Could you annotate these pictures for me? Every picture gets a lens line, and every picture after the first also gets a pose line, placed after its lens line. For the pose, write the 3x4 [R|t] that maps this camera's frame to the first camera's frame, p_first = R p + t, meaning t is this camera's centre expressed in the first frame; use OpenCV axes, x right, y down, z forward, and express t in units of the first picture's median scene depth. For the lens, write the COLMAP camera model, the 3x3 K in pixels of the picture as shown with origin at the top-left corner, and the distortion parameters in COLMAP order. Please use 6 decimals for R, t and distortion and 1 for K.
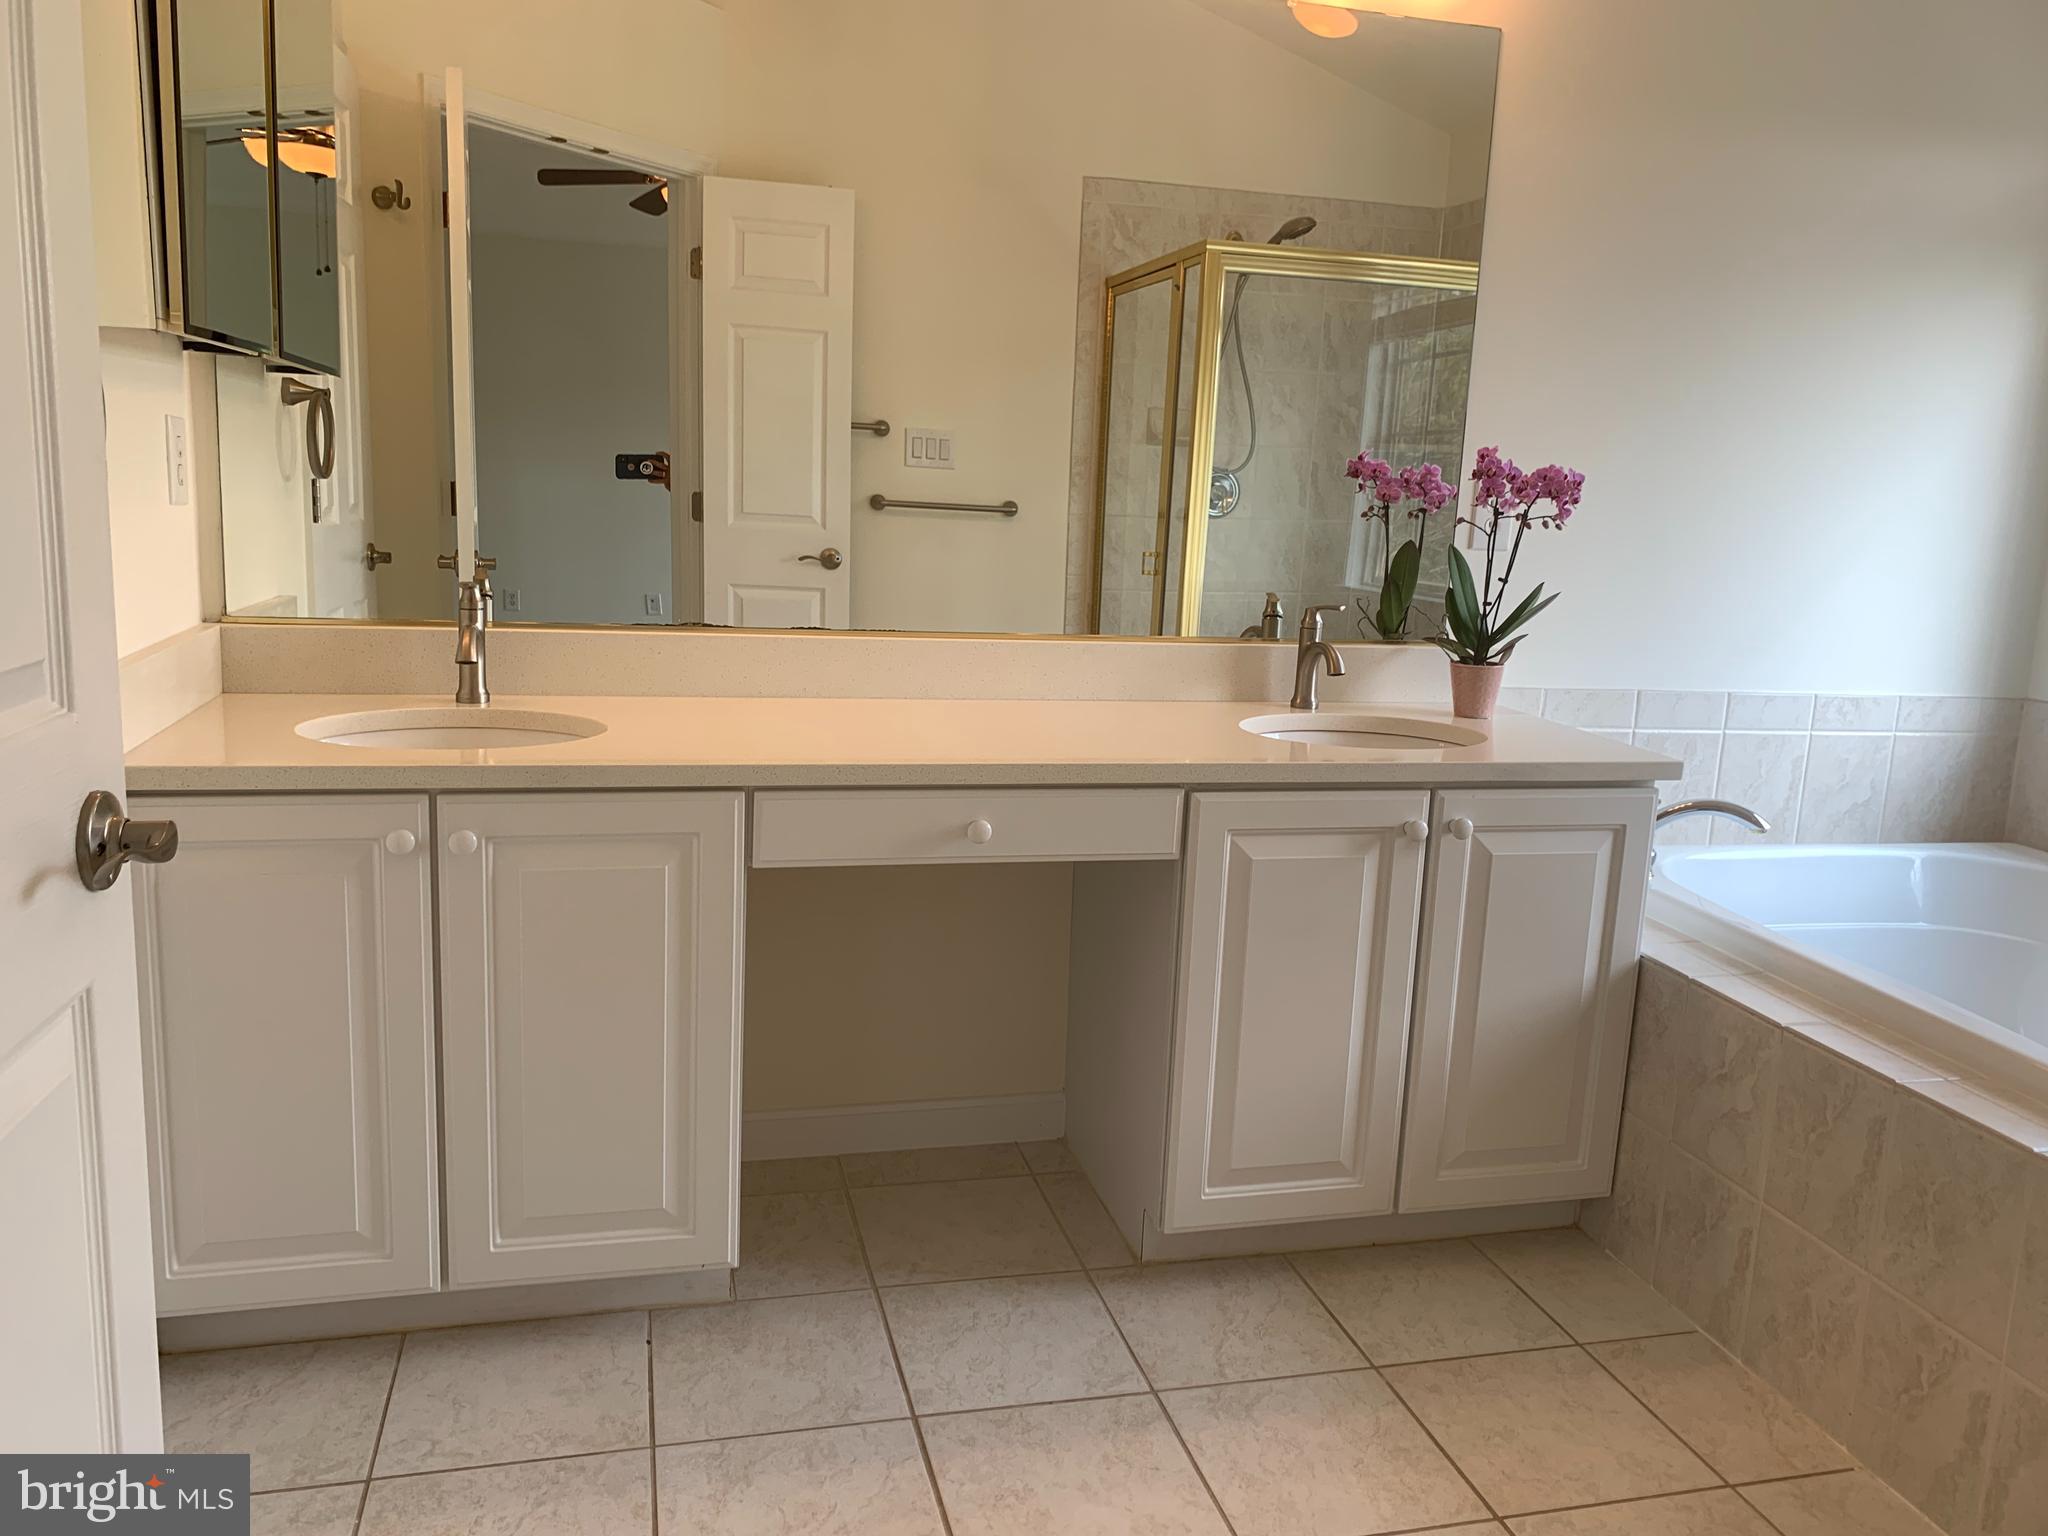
lens RADIAL K [[1539.8, 0, 1024.0], [0, 1539.8, 768.0], [0, 0, 1]] dist [0.009362, -0.035075]
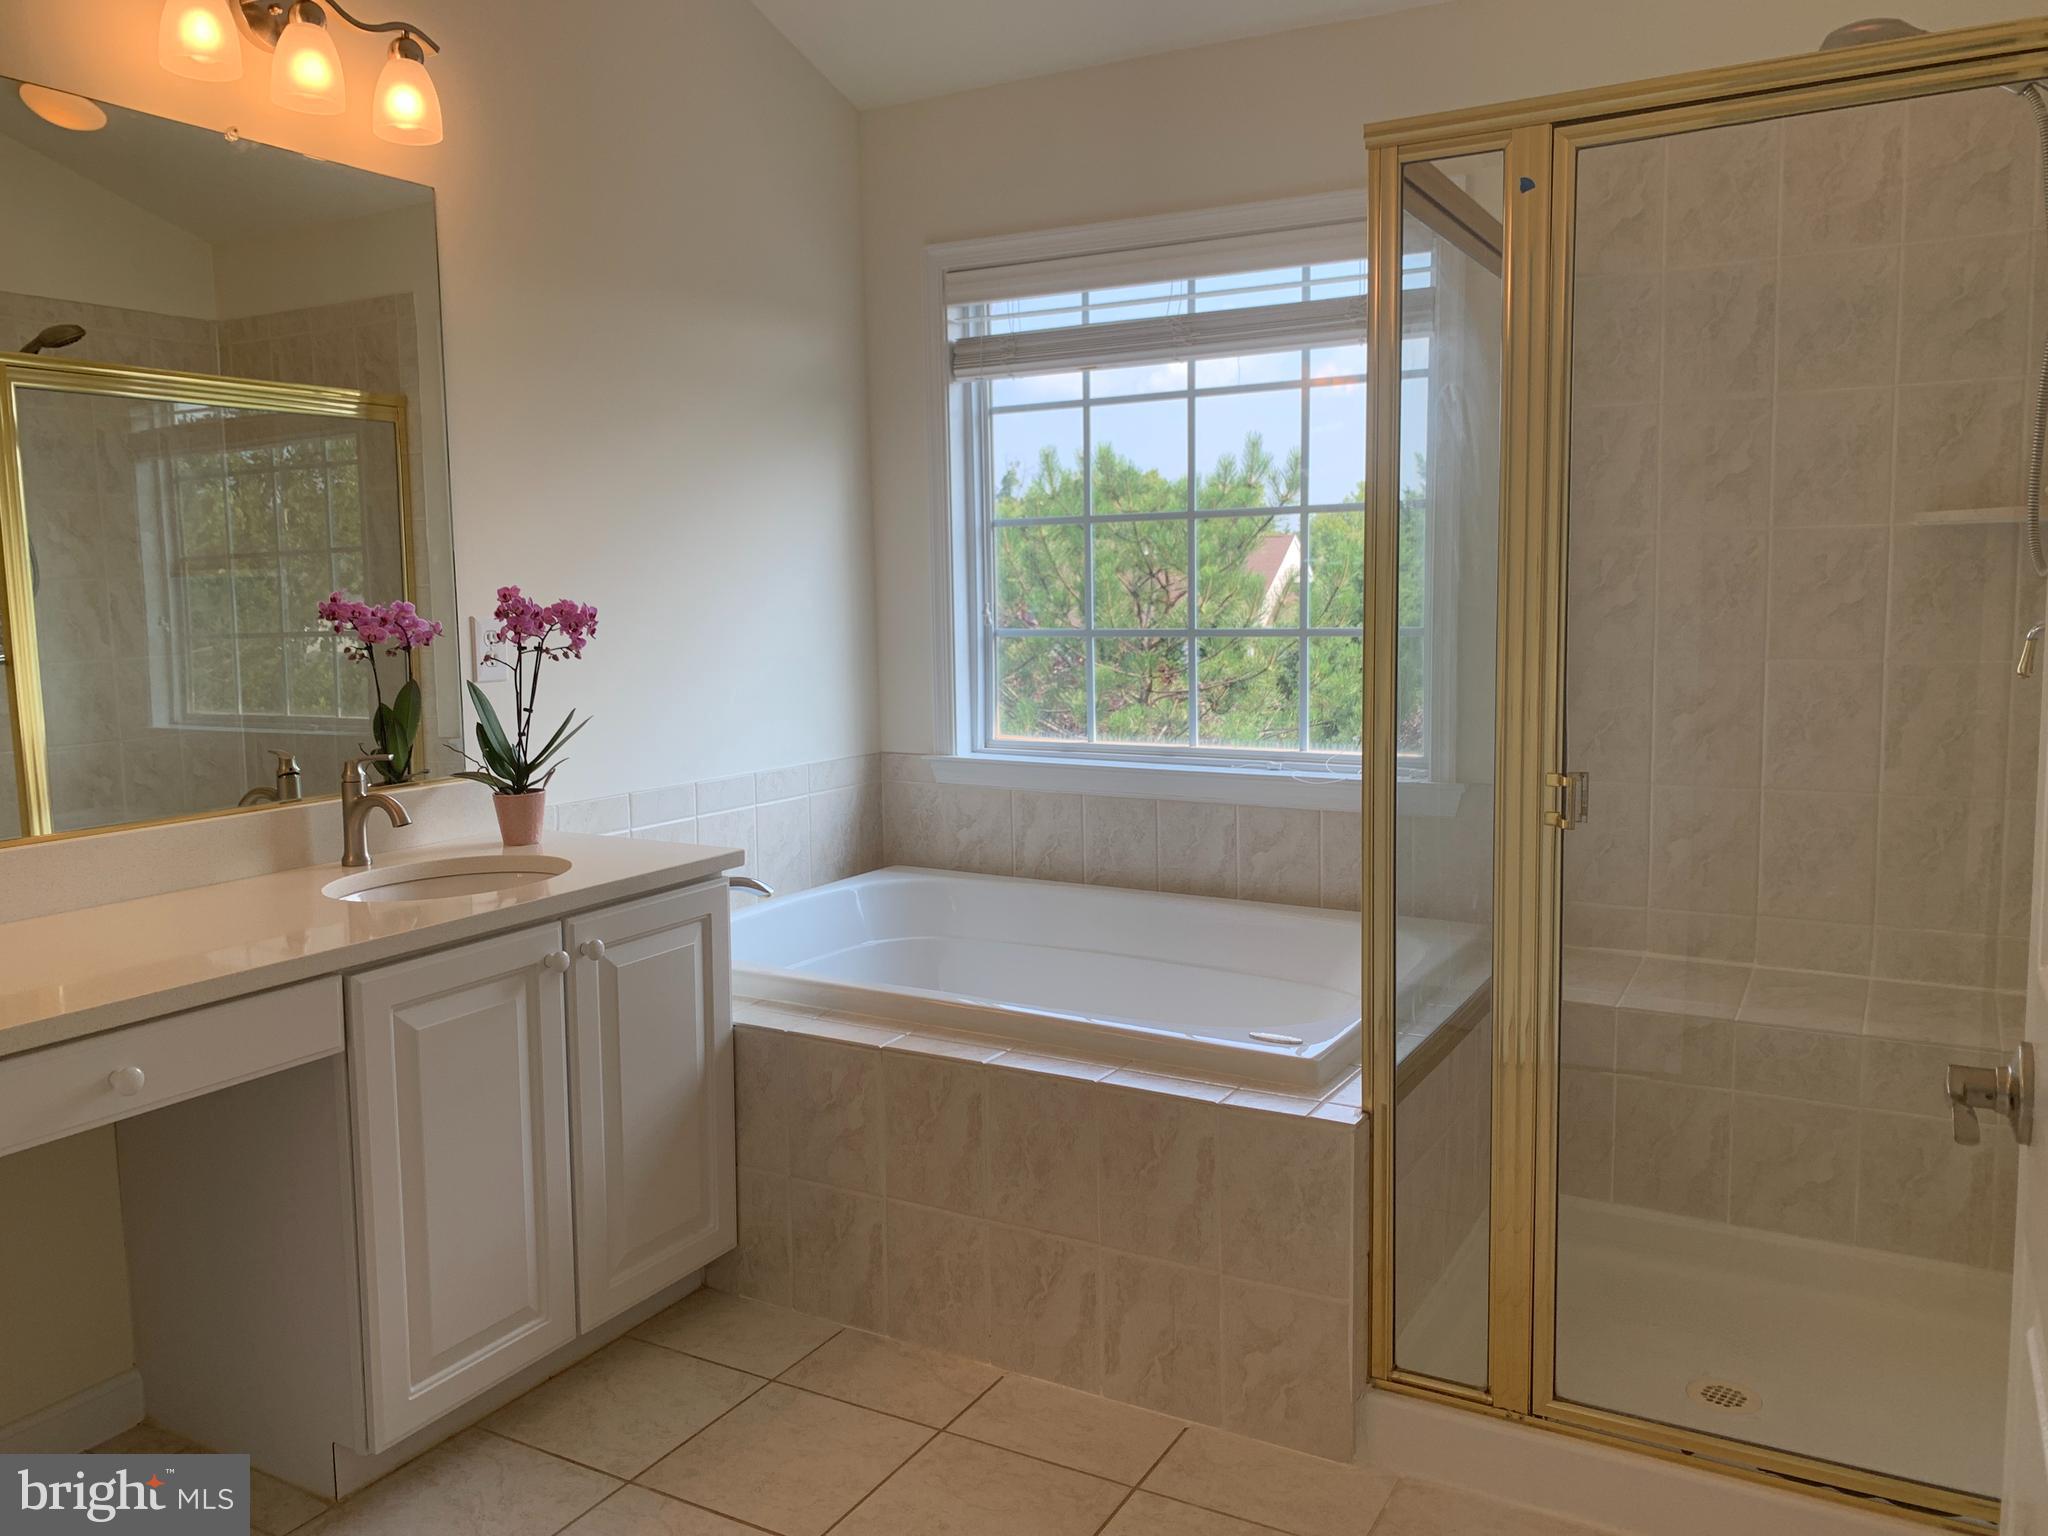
lens RADIAL K [[1567.0, 0, 1024.0], [0, 1567.0, 768.0], [0, 0, 1]] dist [0.002848, -0.041972]
pose [[0.680111, -0.142174, 0.719191, -0.248643], [0.183419, 0.982814, 0.020836, -0.047216], [-0.709793, 0.117742, 0.694500, 0.030586]]
